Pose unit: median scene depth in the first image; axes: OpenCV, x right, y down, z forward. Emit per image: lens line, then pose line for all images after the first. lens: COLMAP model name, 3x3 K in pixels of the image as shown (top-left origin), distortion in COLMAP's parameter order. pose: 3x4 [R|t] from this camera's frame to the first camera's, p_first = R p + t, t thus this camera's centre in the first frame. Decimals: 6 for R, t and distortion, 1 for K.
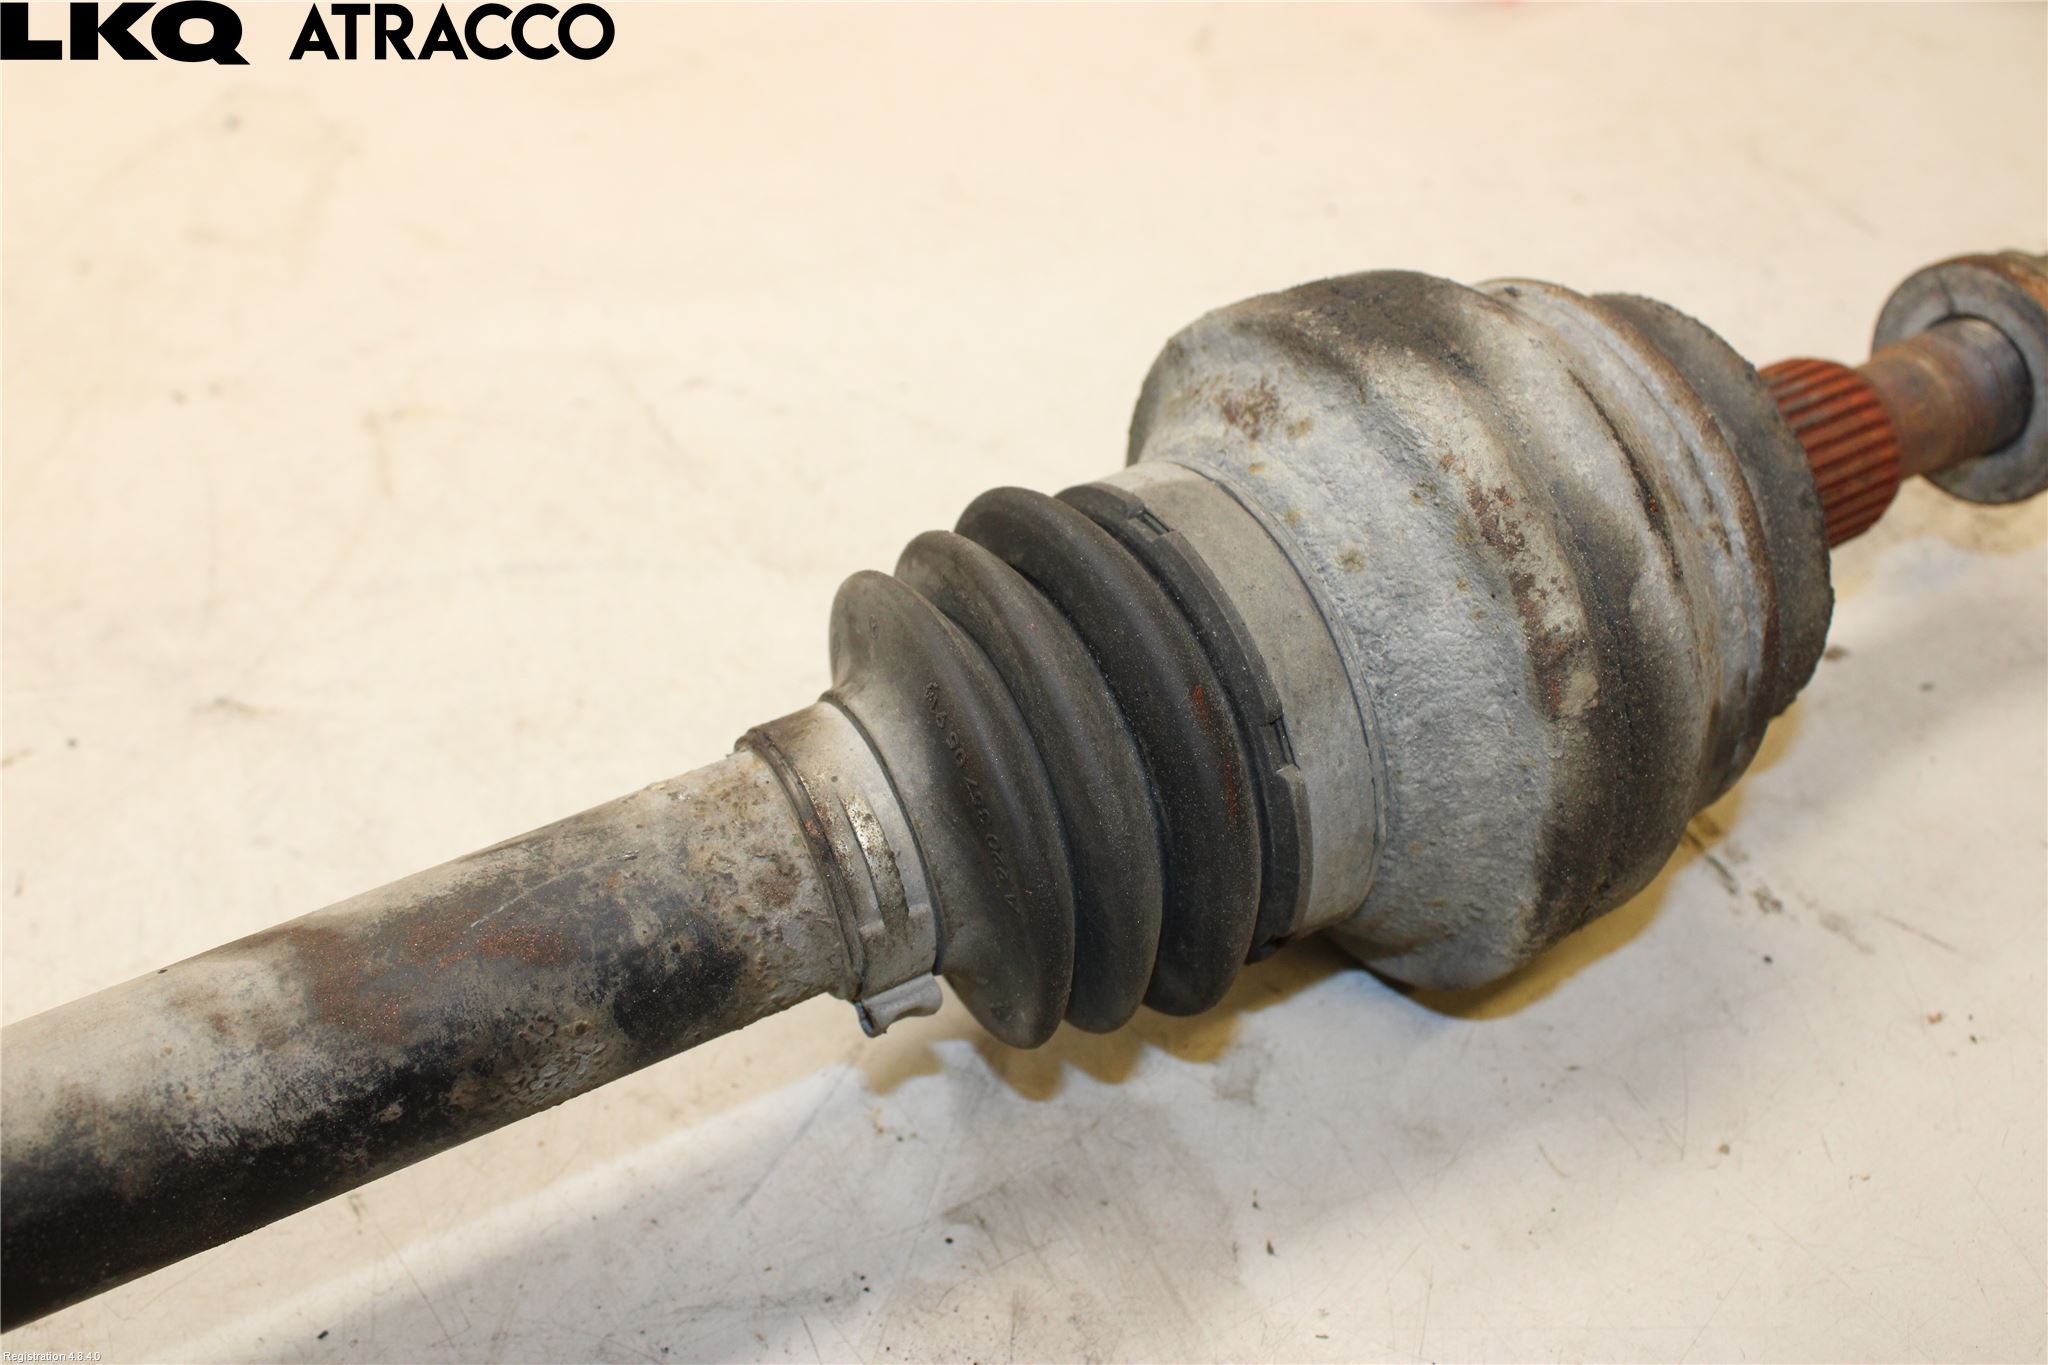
lens RADIAL K [[2064.0, 0, 1024.0], [0, 2064.0, 682.5], [0, 0, 1]] dist [-0.178209, 0.221079]
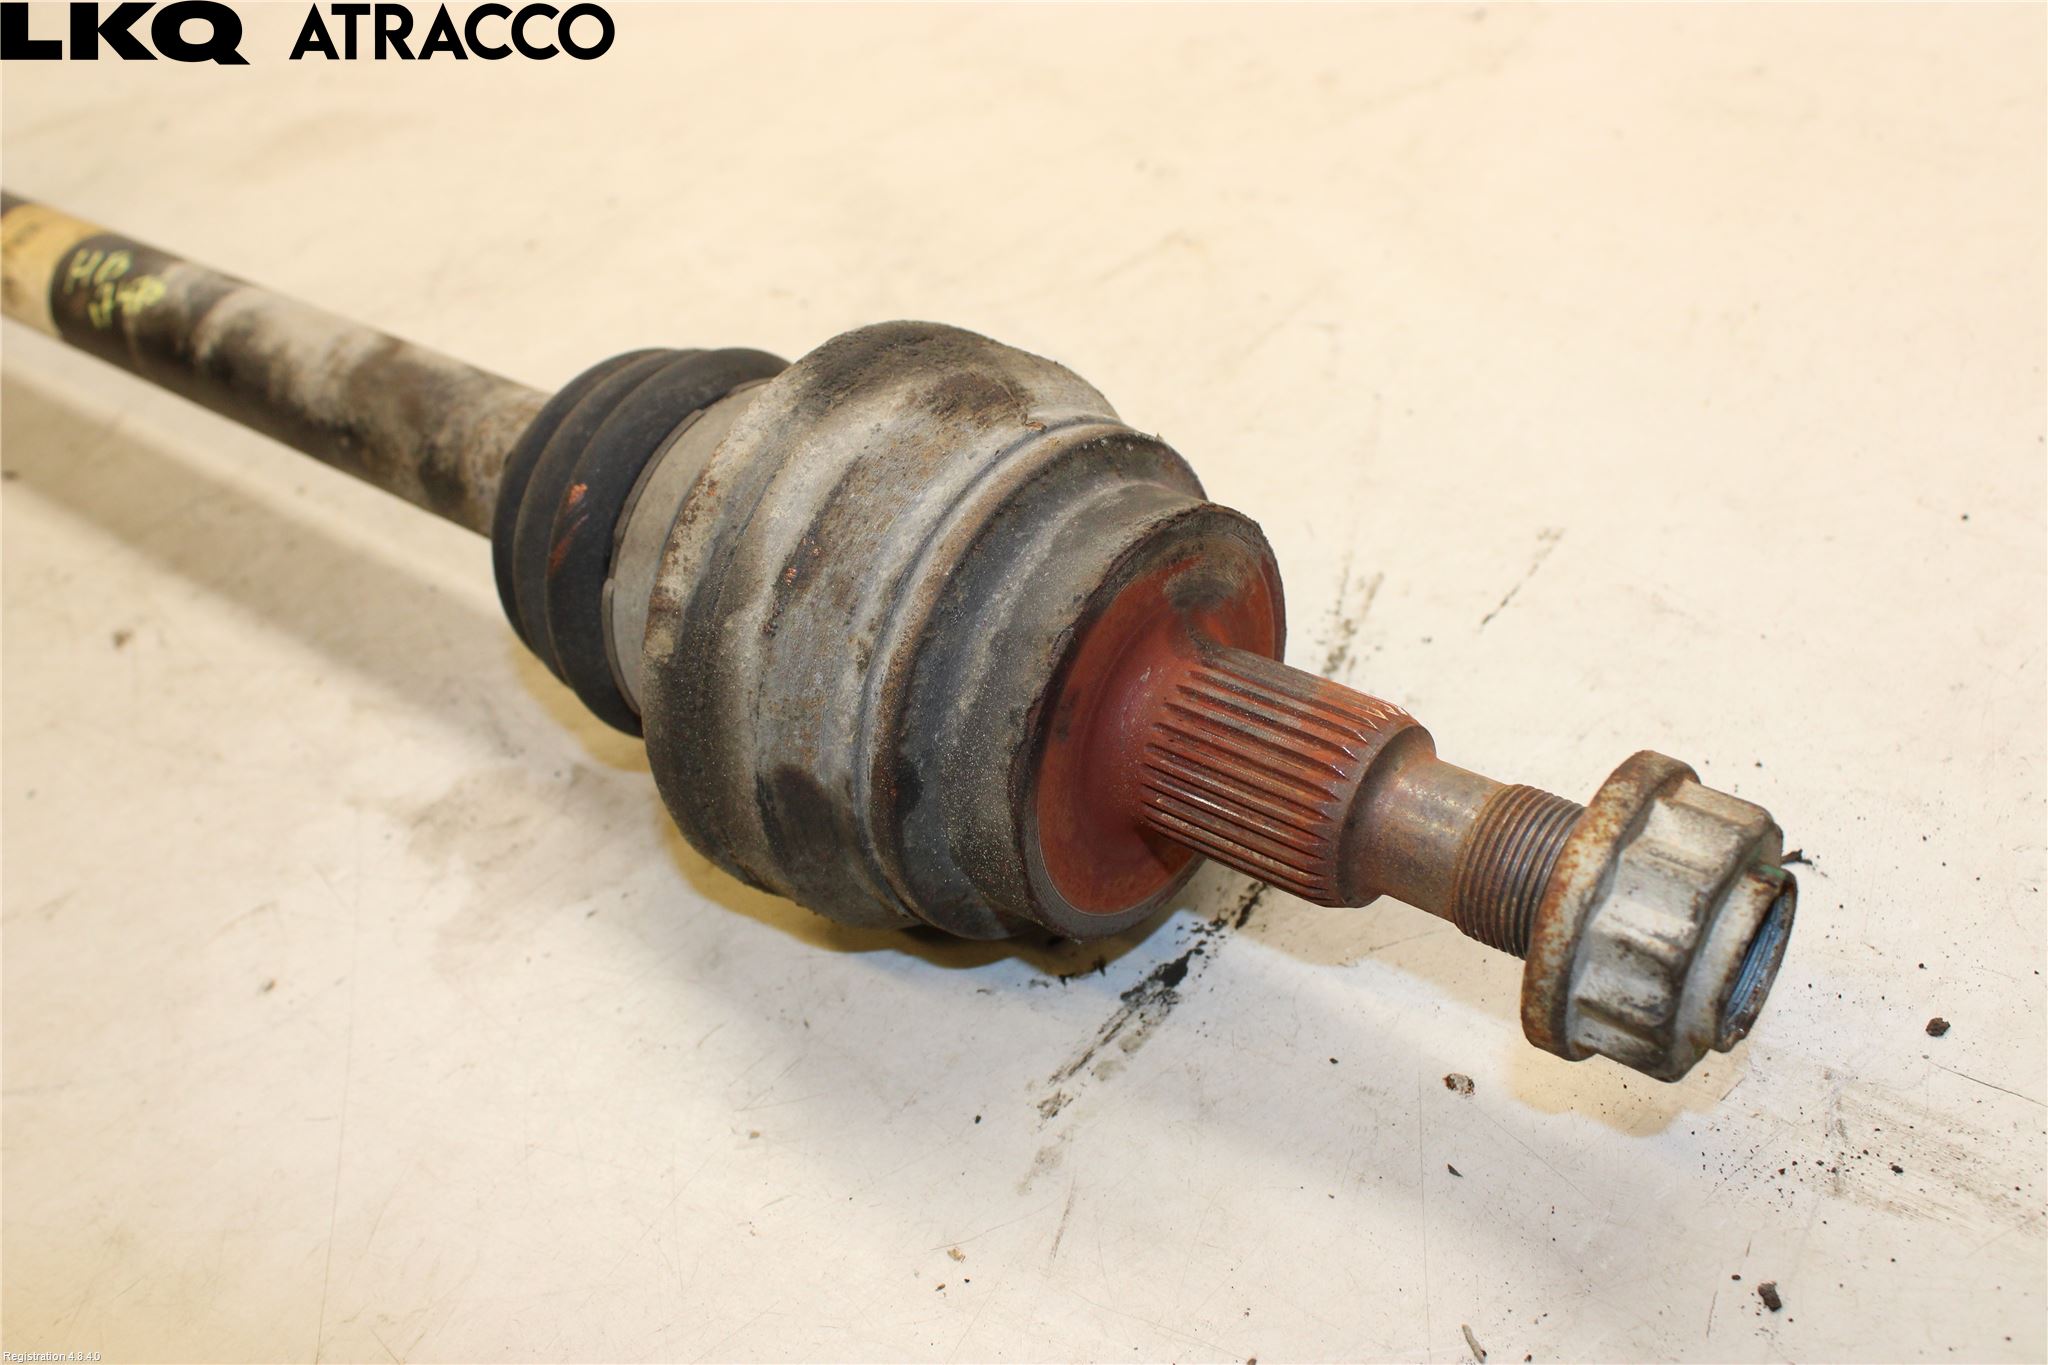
lens RADIAL K [[2064.0, 0, 1024.0], [0, 2064.0, 682.5], [0, 0, 1]] dist [-0.178209, 0.221079]
pose [[0.359428, 0.561339, -0.745460, 1.325634], [-0.504514, 0.788921, 0.350812, -0.541476], [0.785033, 0.250003, 0.566764, 0.460881]]
